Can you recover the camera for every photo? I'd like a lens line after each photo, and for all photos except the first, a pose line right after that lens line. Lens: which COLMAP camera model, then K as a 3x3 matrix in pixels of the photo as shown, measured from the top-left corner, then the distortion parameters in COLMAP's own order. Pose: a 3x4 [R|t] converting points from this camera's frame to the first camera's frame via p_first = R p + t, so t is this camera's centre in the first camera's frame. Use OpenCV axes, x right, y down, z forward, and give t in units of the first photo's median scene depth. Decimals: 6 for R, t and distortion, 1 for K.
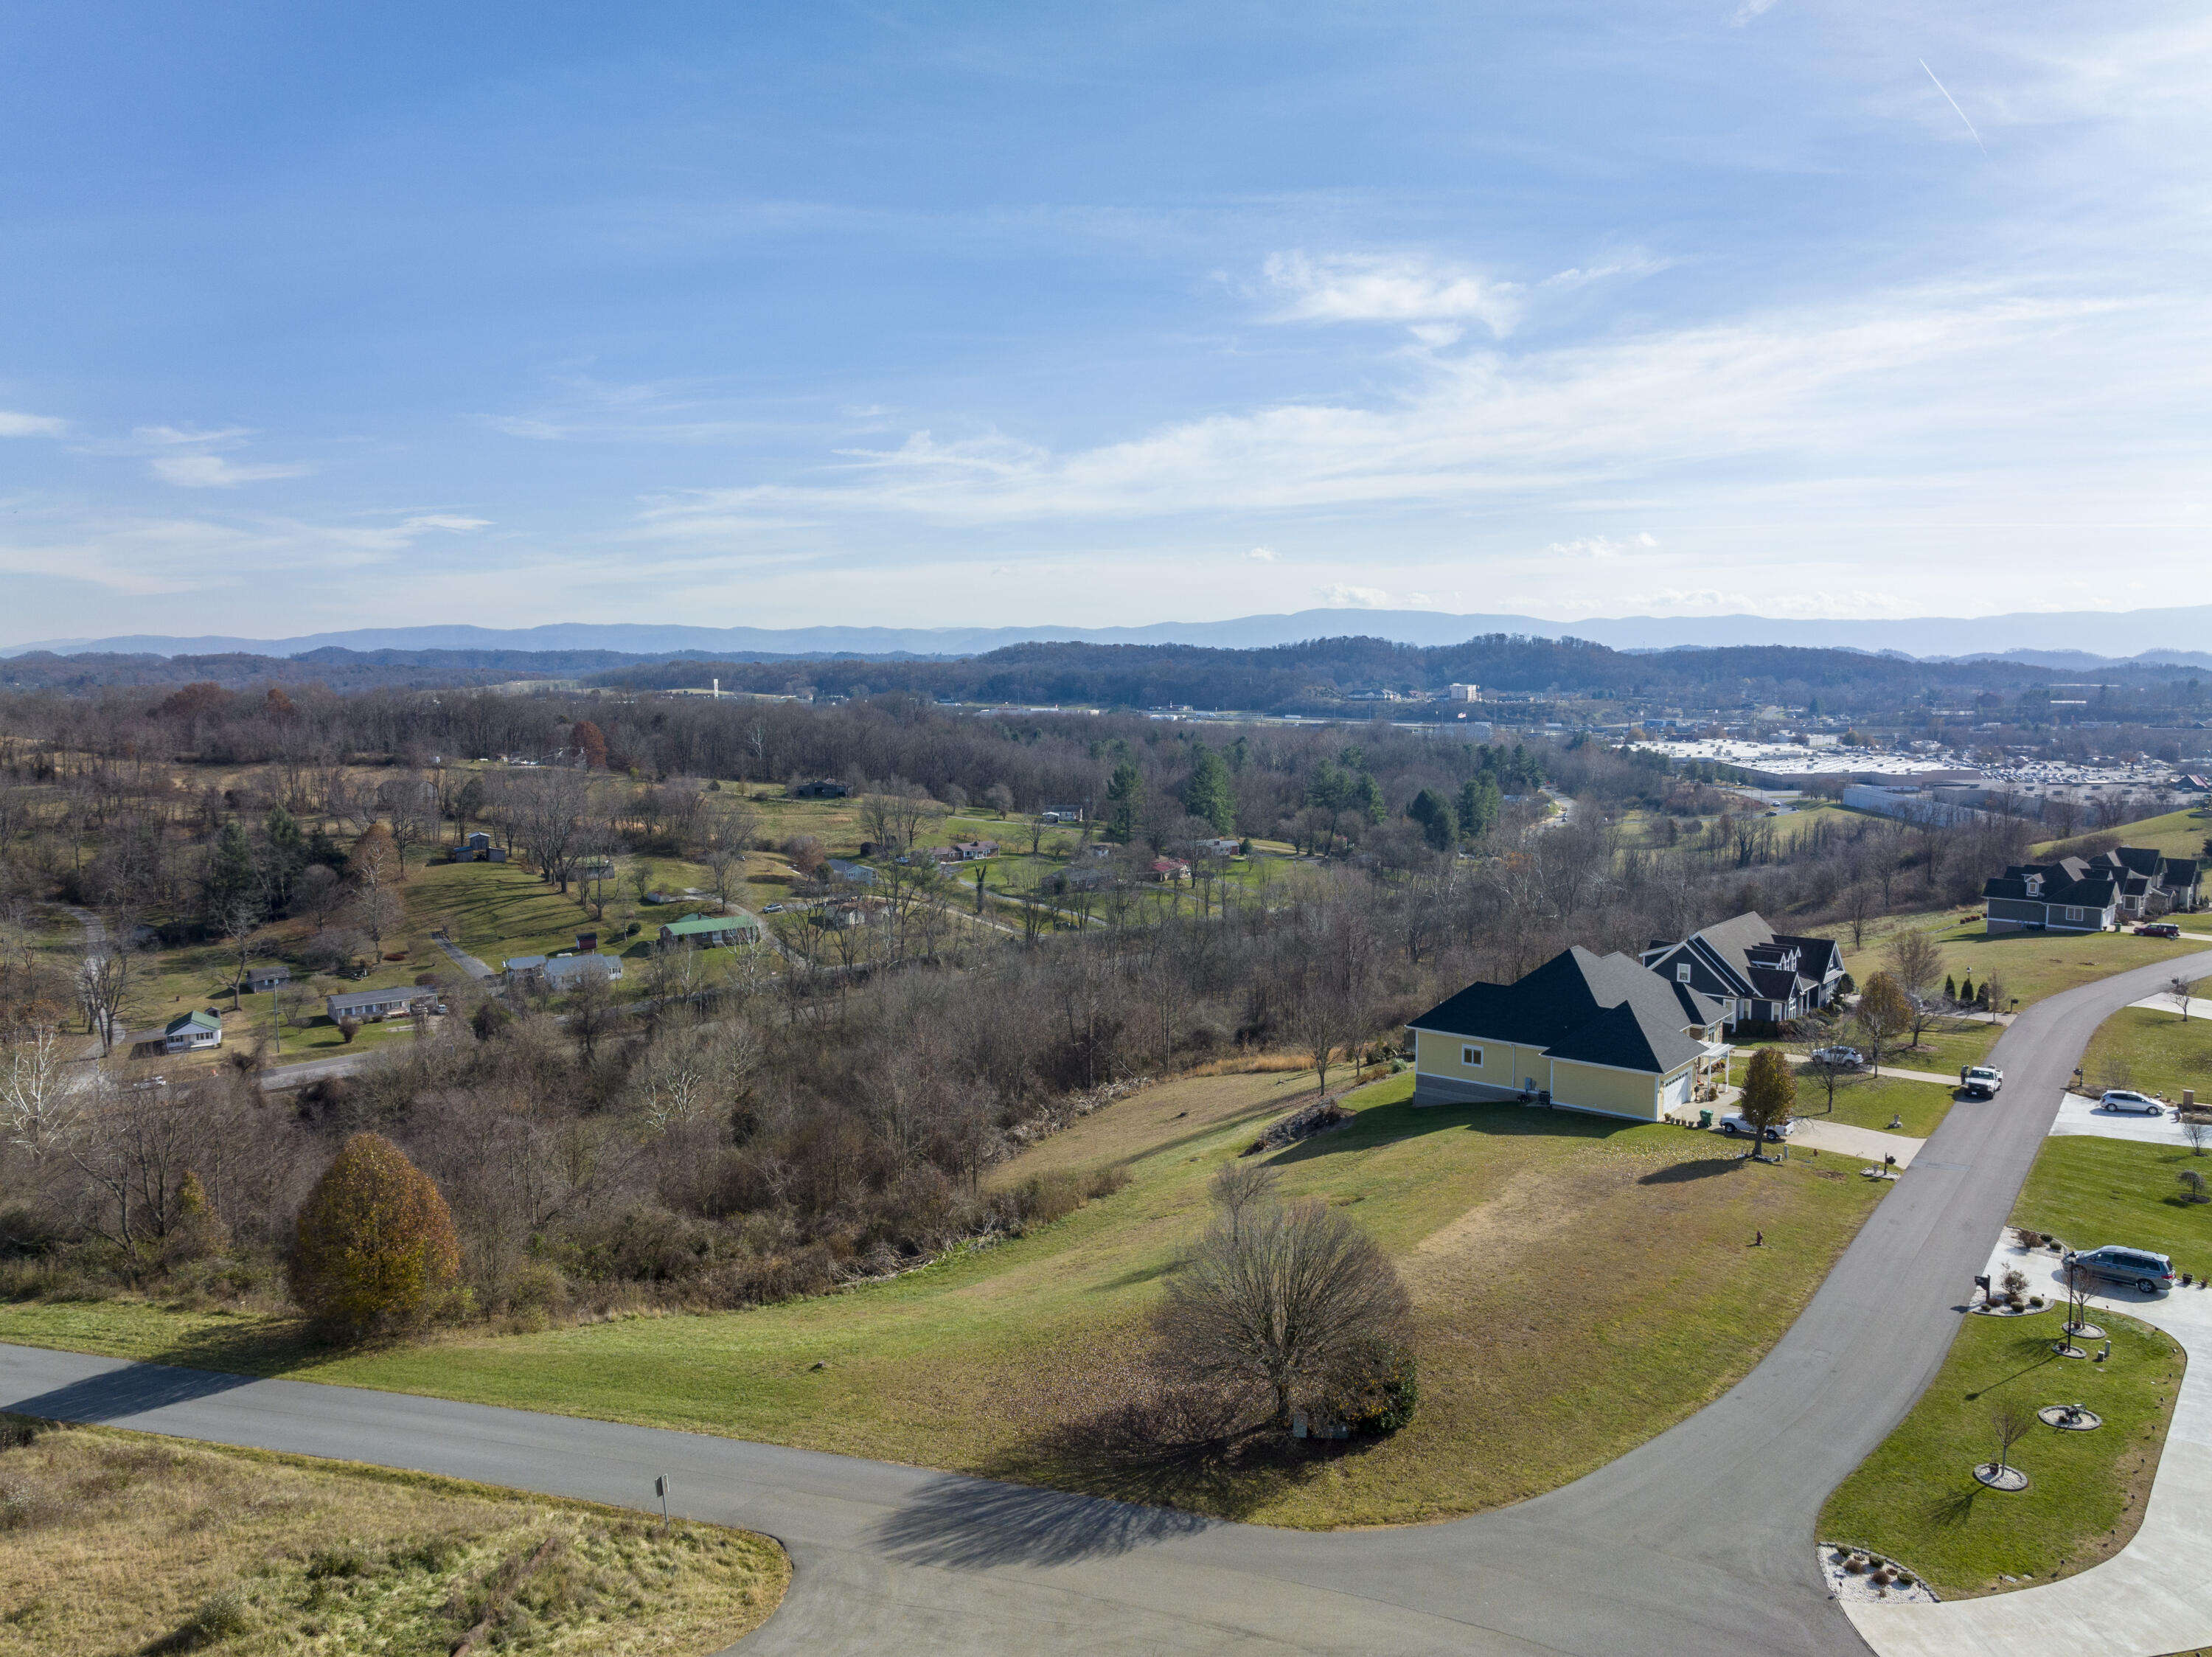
lens RADIAL K [[1610.7, 0, 1106.7], [0, 1610.7, 814.5], [0, 0, 1]] dist [-0.033803, 0.001348]
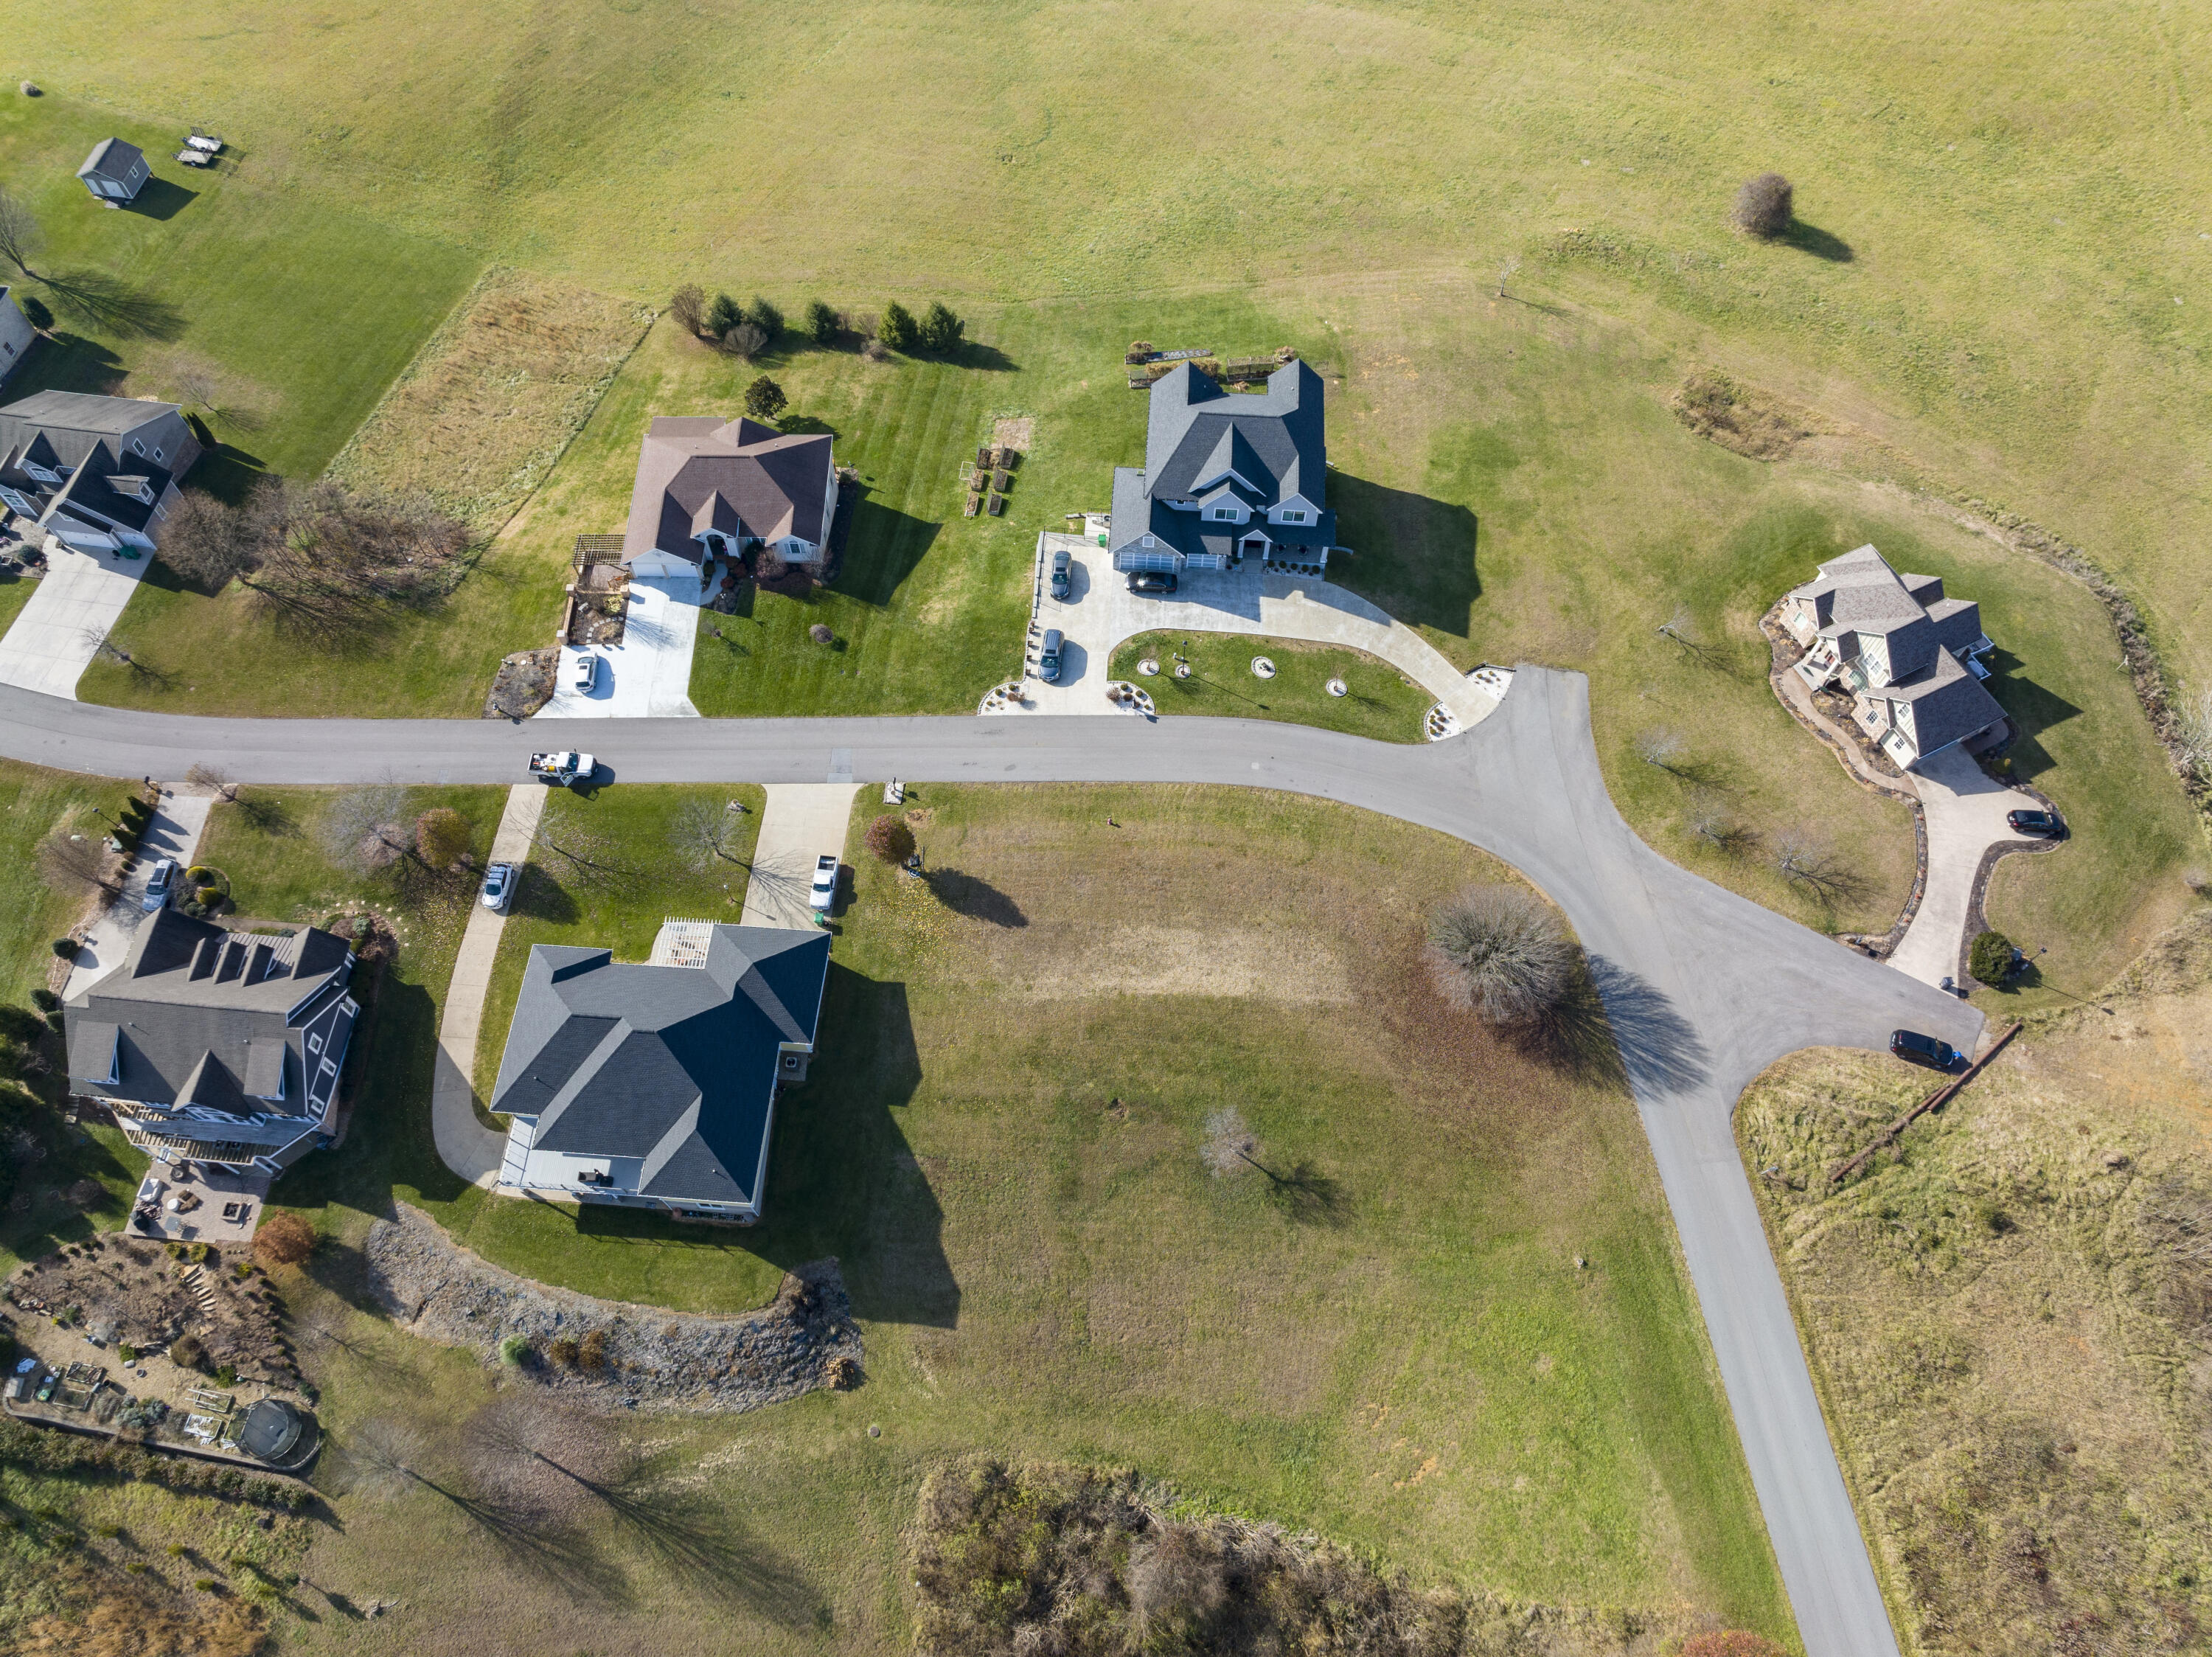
lens RADIAL K [[1610.7, 0, 1106.7], [0, 1610.7, 814.5], [0, 0, 1]] dist [-0.033803, 0.001348]
pose [[-0.577610, -0.714144, 0.395431, -0.046617], [0.071322, 0.438409, 0.895941, -0.266432], [-0.813191, 0.545707, -0.202295, 0.310344]]
